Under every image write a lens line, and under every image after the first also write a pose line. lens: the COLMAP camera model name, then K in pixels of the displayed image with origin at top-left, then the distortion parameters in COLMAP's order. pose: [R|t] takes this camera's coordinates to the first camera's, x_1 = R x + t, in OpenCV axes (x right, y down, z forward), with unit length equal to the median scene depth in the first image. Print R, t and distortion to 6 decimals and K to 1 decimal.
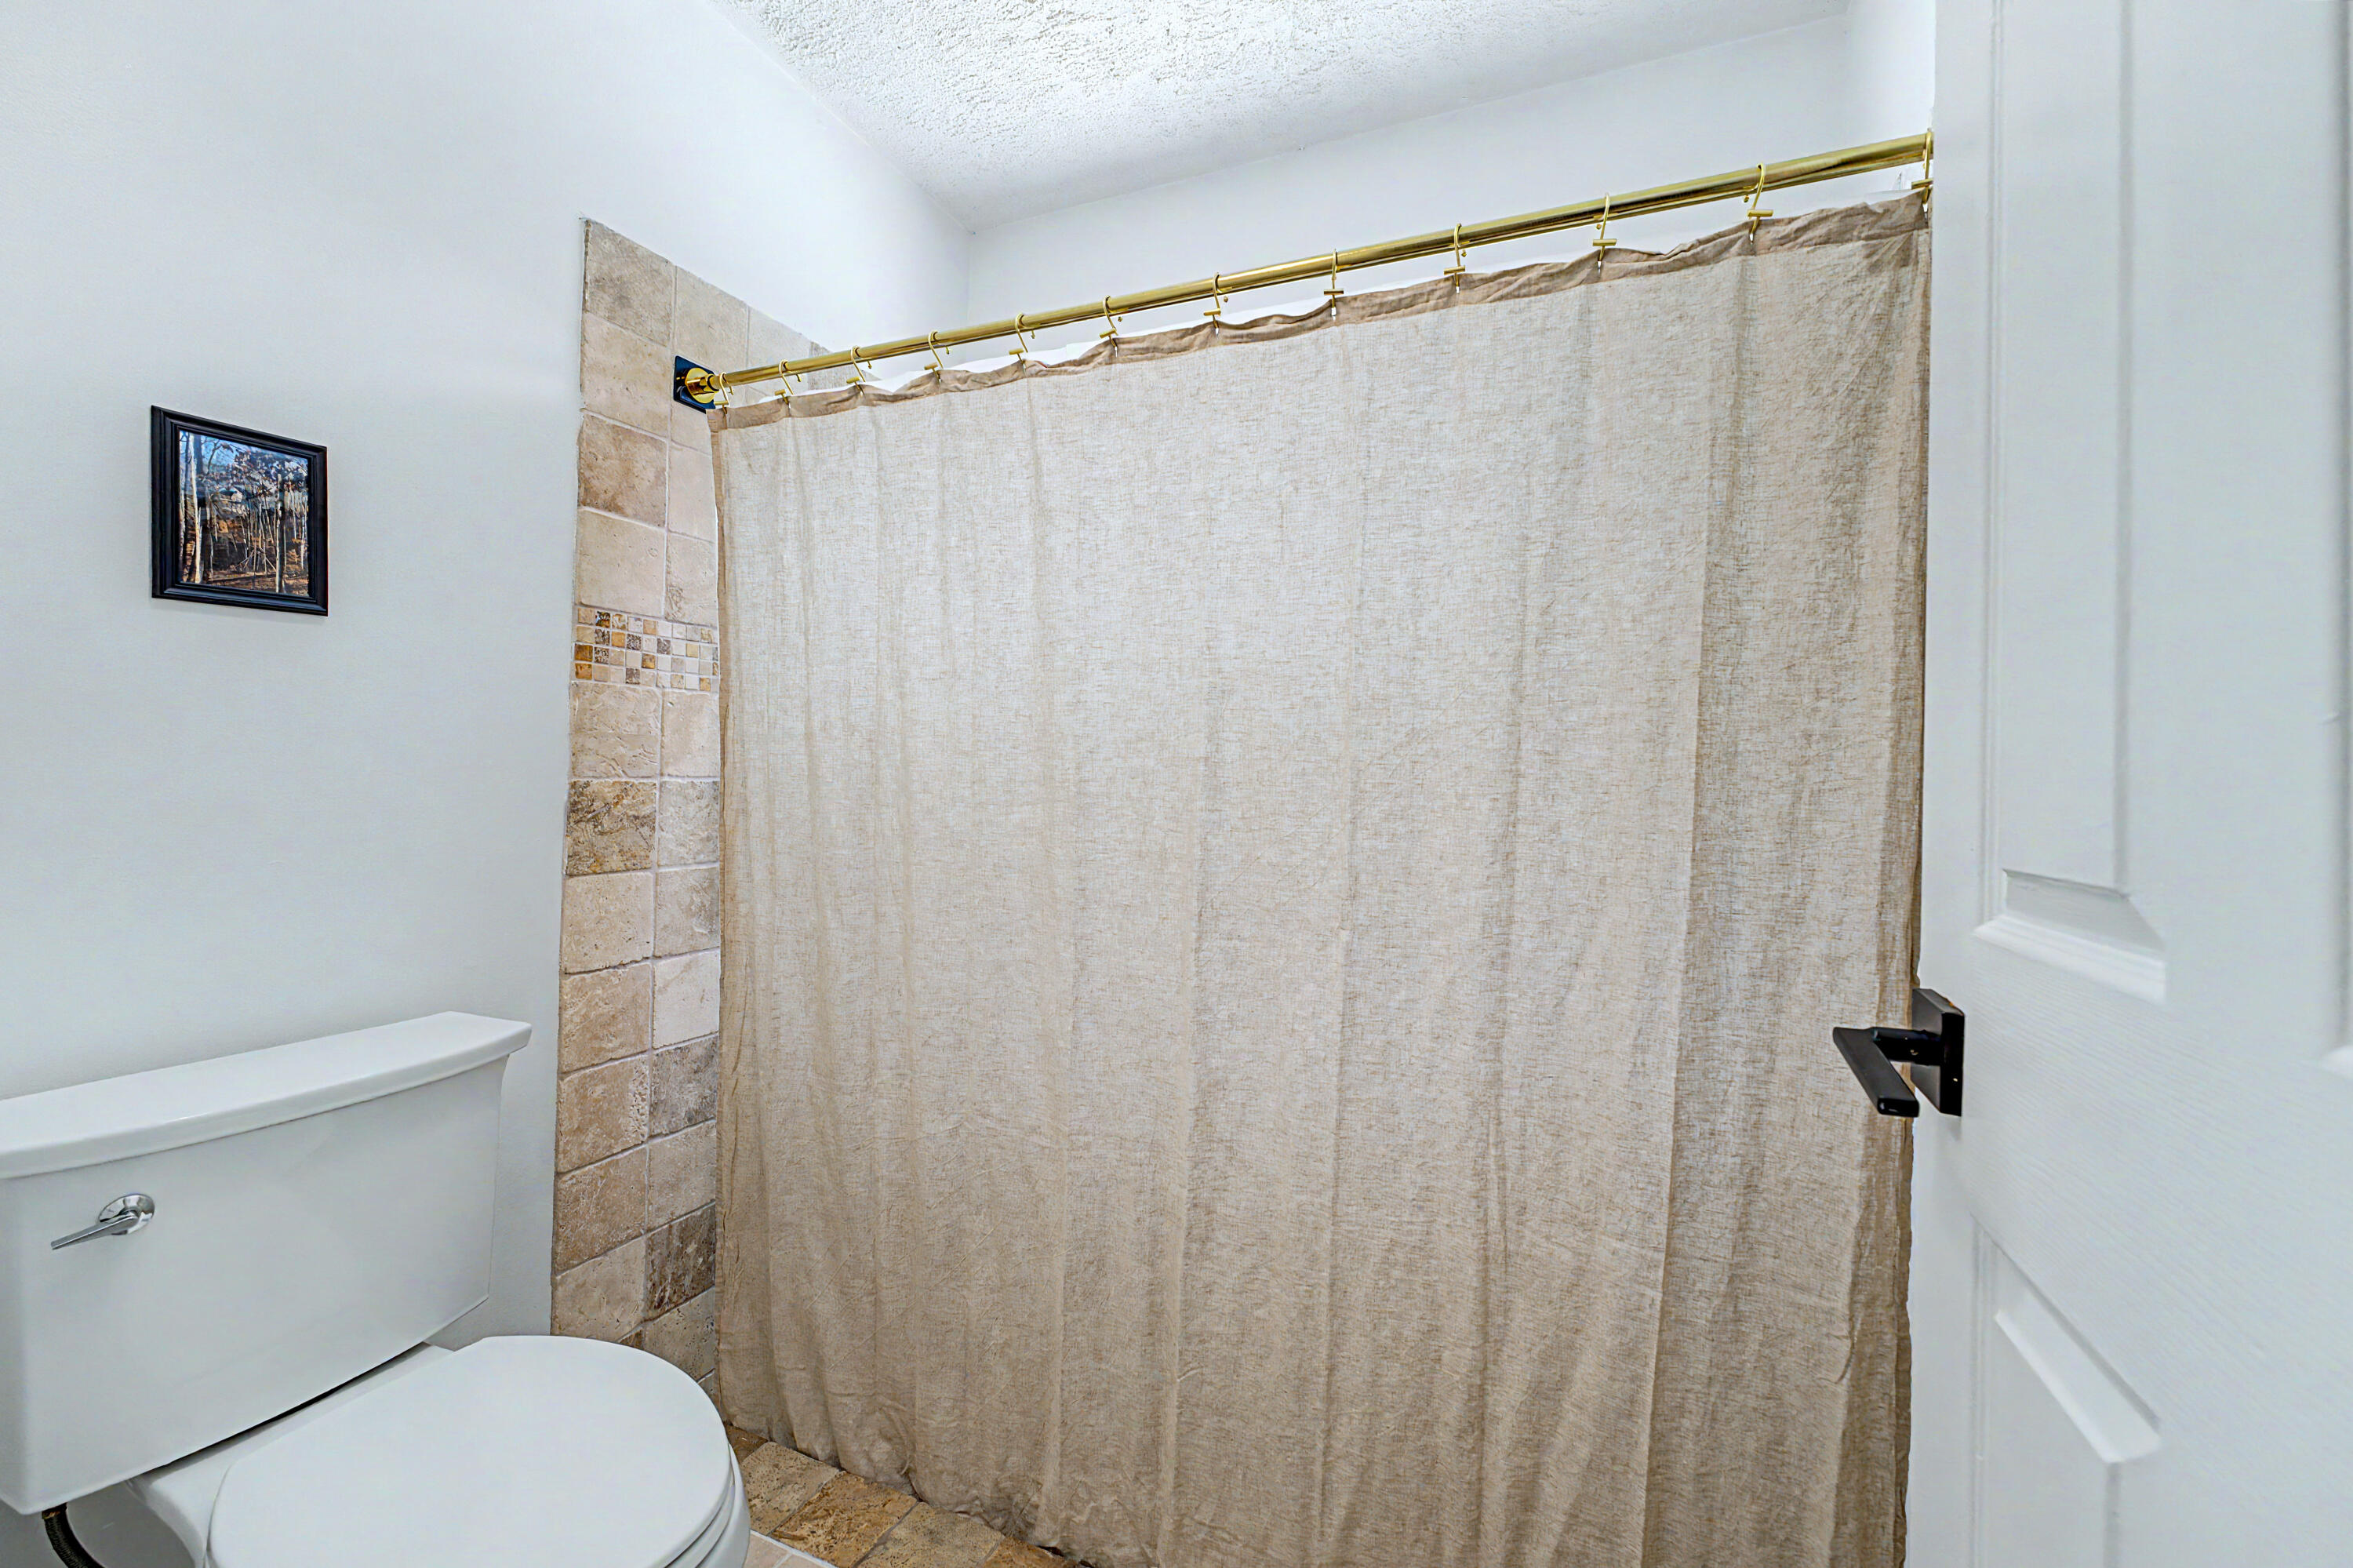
lens RADIAL K [[978.5, 0, 1187.5], [0, 978.5, 788.9], [0, 0, 1]] dist [0.000665, -0.000336]
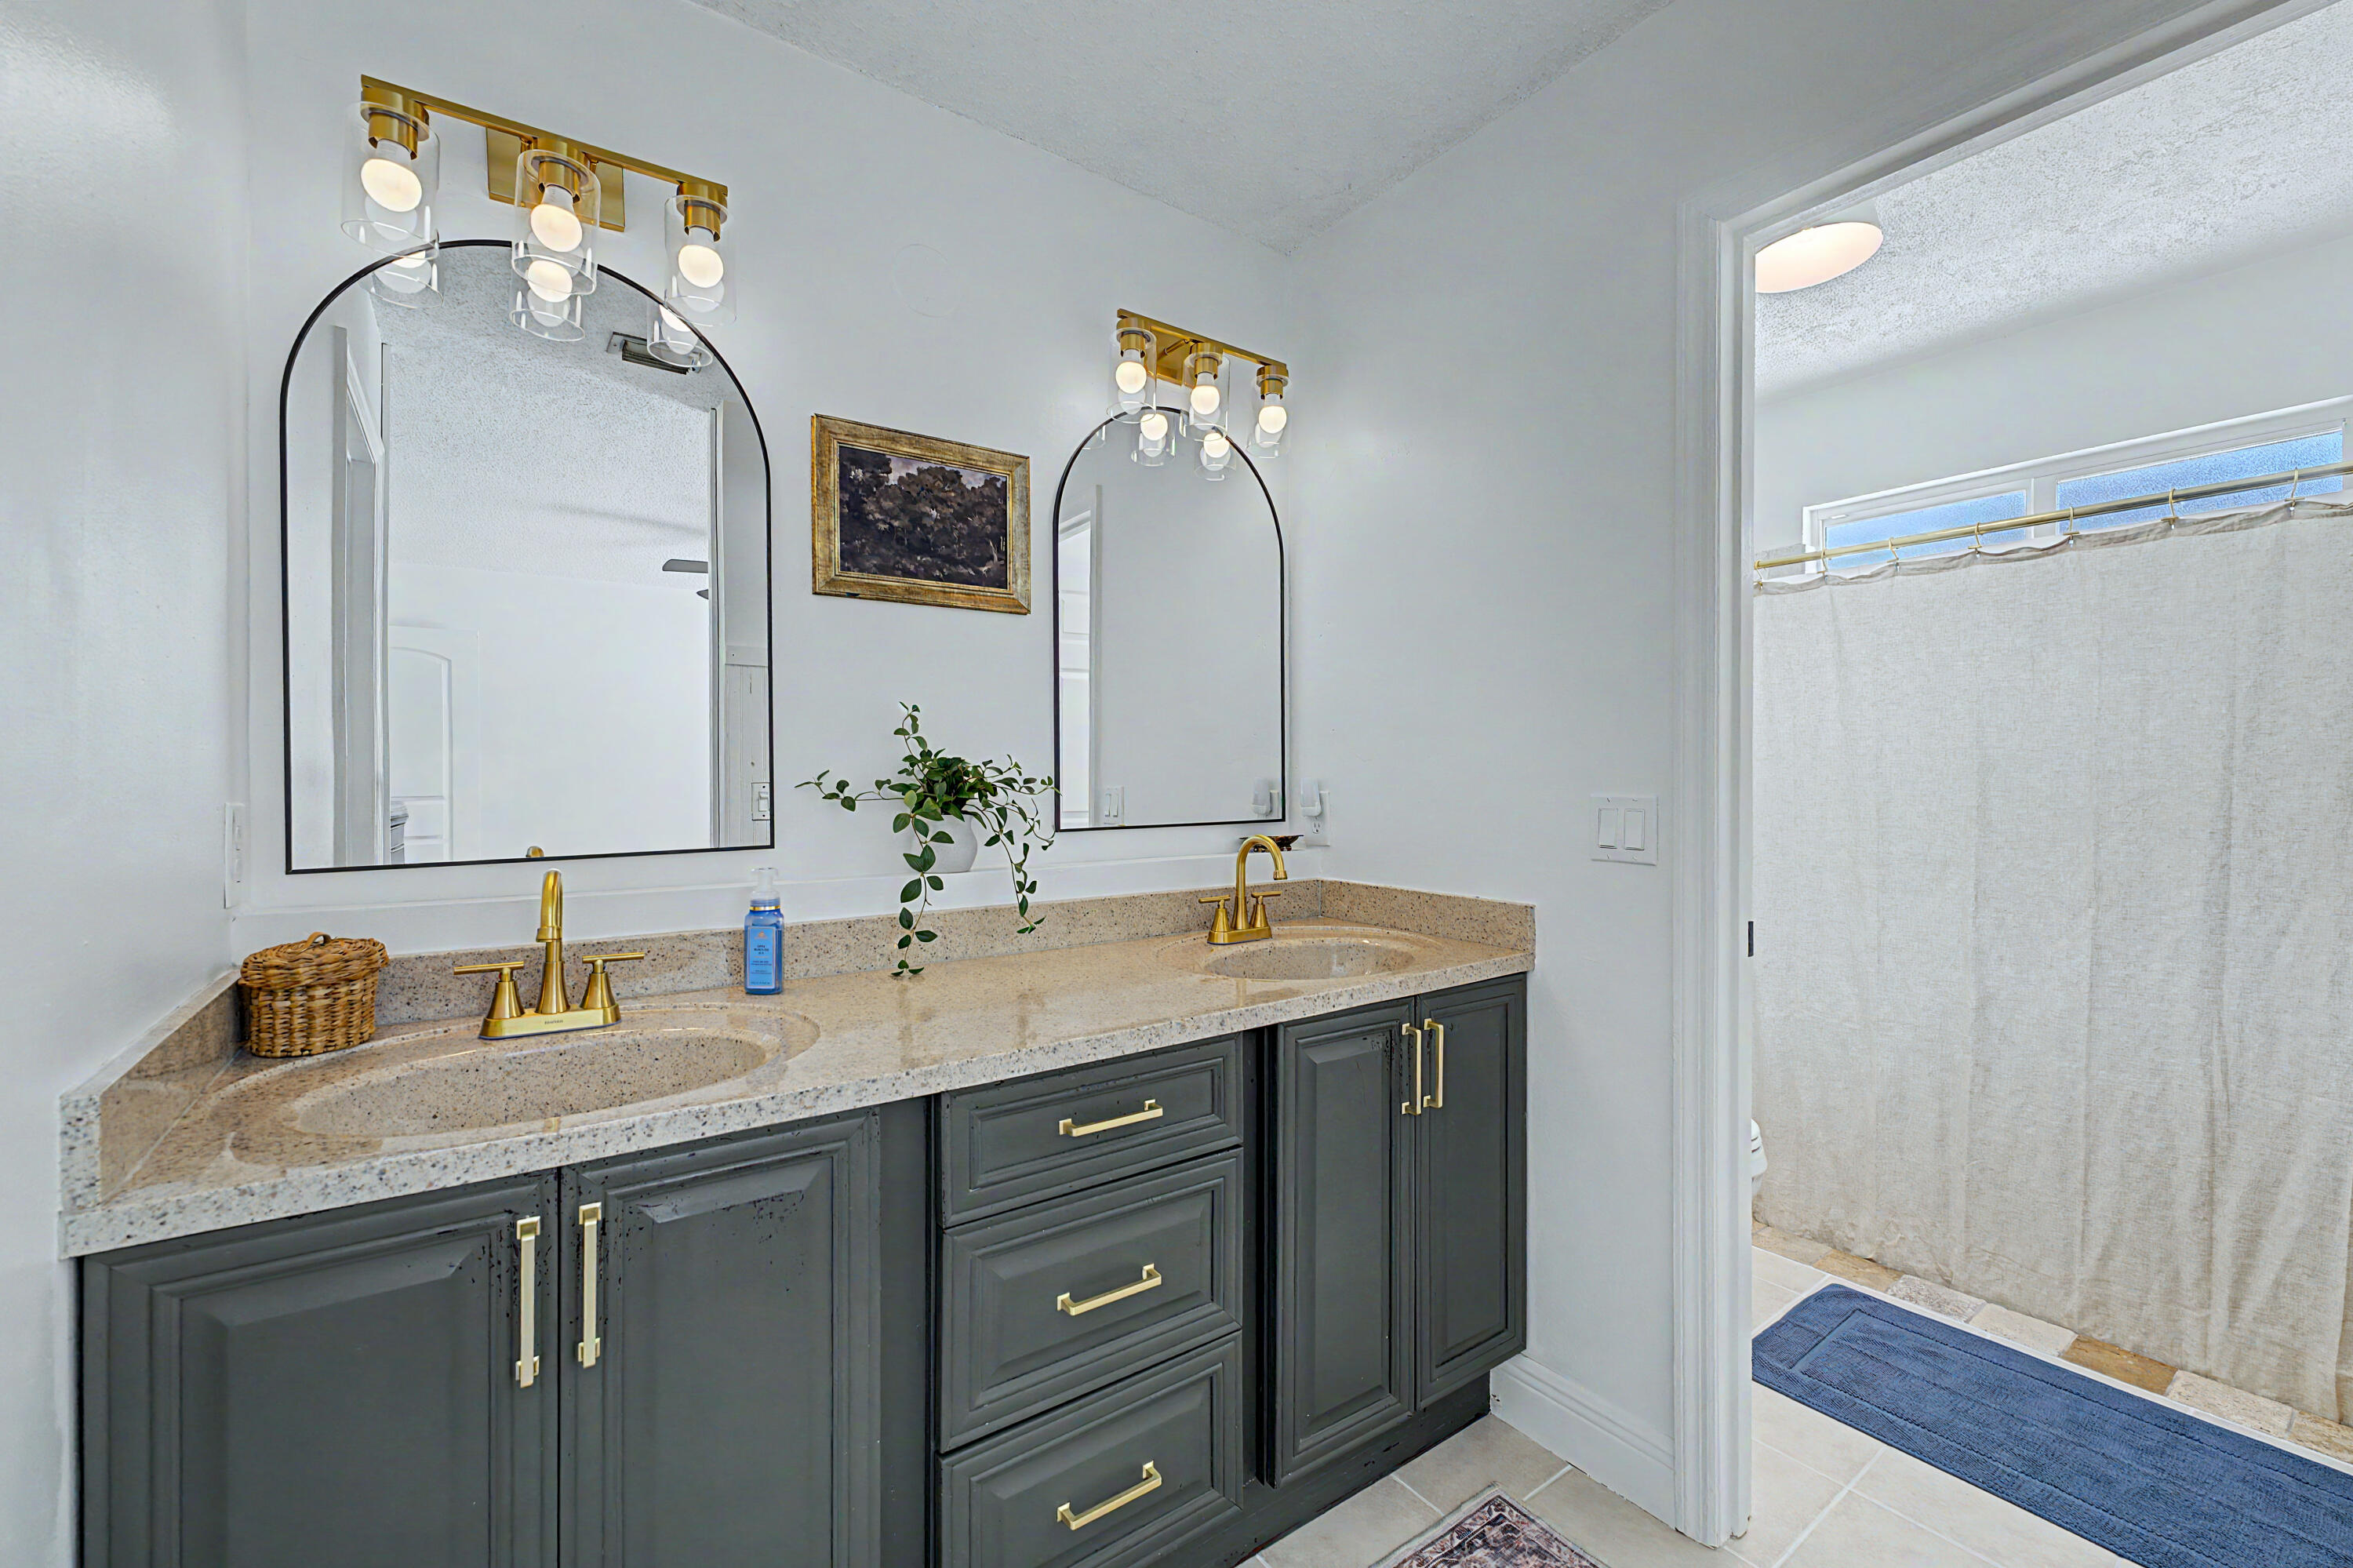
lens RADIAL K [[978.5, 0, 1164.9], [0, 978.5, 785.3], [0, 0, 1]] dist [0.000665, -0.000336]
pose [[0.863178, -0.018913, -0.504545, -0.371189], [0.014762, 0.999816, -0.012223, -0.073586], [0.504683, 0.003103, 0.863299, -1.299077]]
